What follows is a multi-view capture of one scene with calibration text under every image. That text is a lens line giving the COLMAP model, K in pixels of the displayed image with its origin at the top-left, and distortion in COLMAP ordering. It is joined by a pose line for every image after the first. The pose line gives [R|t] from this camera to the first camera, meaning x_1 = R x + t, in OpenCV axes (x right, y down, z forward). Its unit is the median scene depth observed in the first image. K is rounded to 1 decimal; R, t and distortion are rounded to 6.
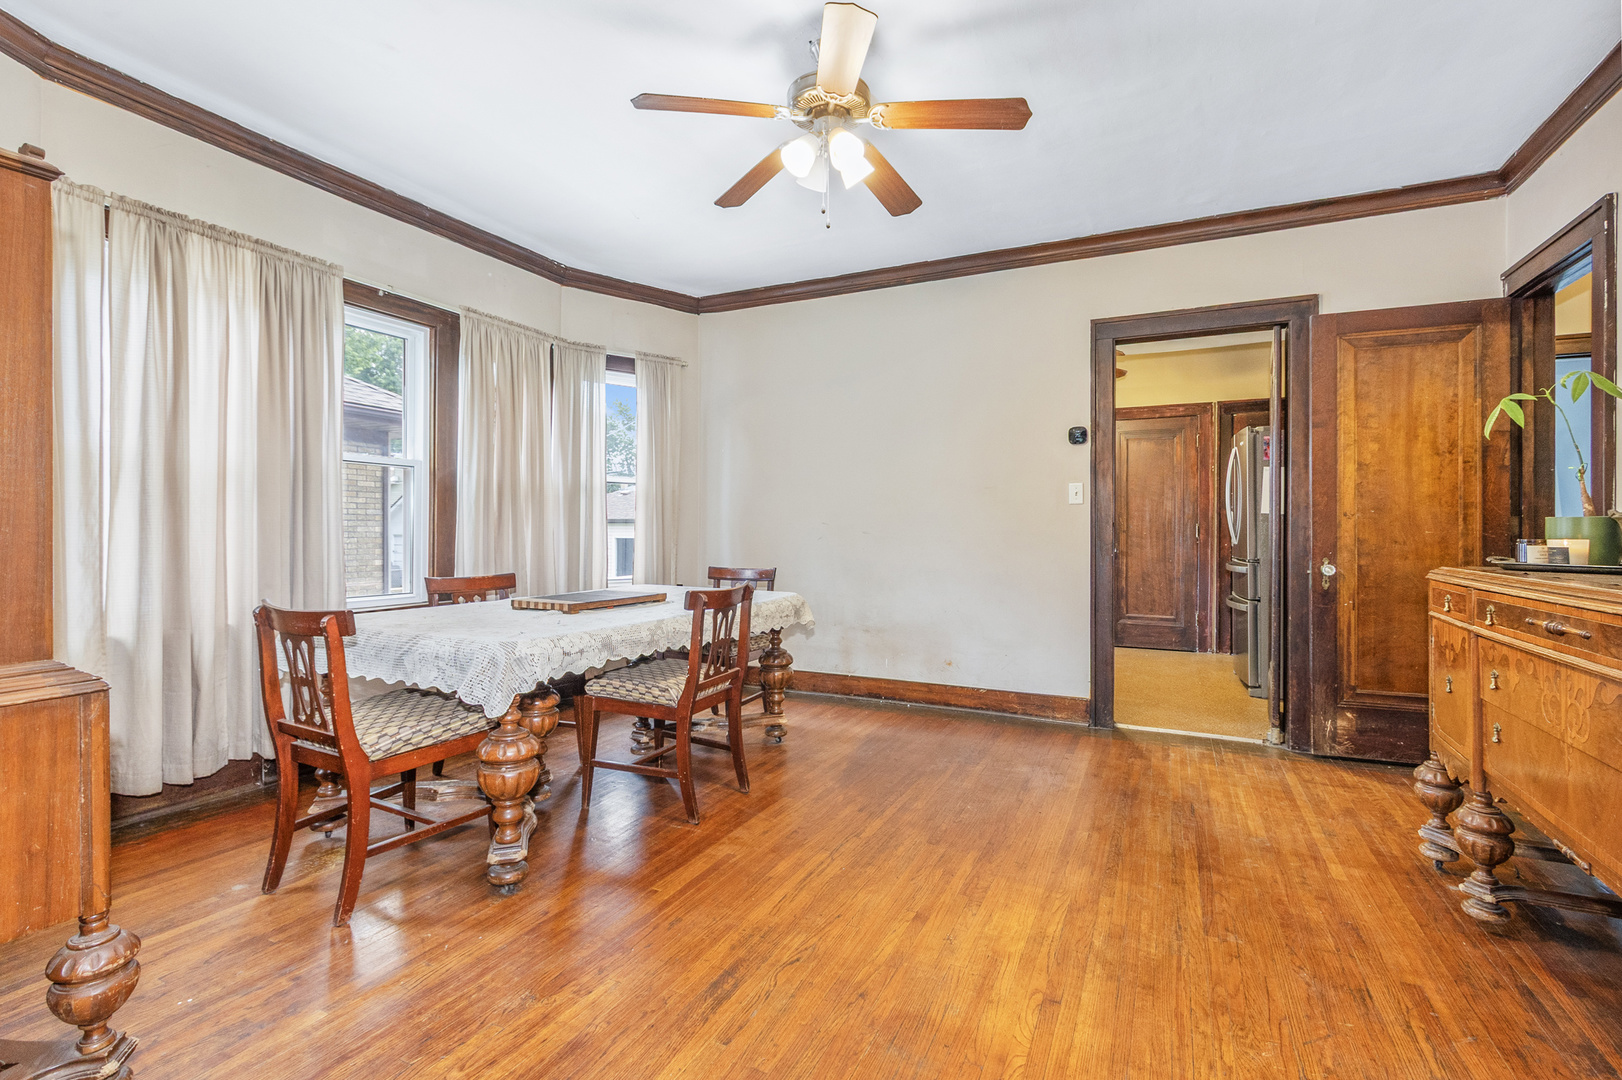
lens RADIAL K [[743.3, 0, 794.1], [0, 743.3, 529.8], [0, 0, 1]] dist [0.002884, -0.001852]
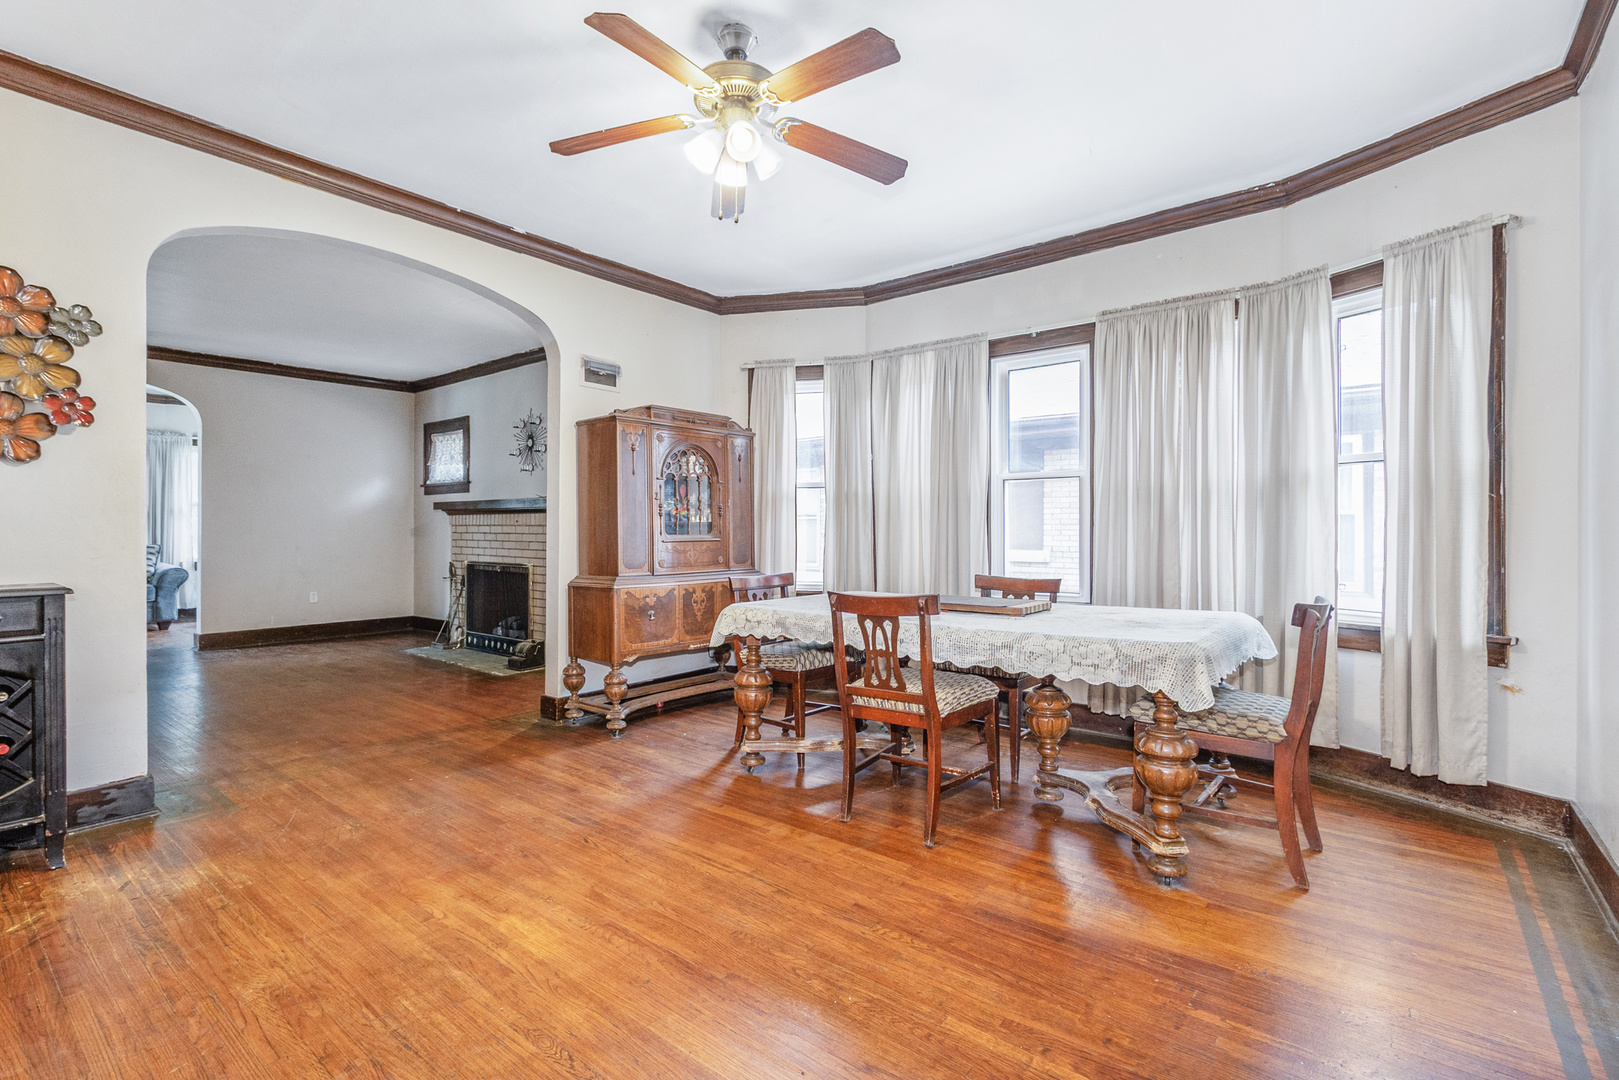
lens RADIAL K [[741.9, 0, 797.6], [0, 741.9, 531.8], [0, 0, 1]] dist [0.002884, -0.001852]
pose [[-0.216526, -0.004927, -0.976264, 0.836194], [-0.003195, 0.999985, -0.004339, 0.002836], [0.976272, 0.002179, -0.216539, 1.102489]]
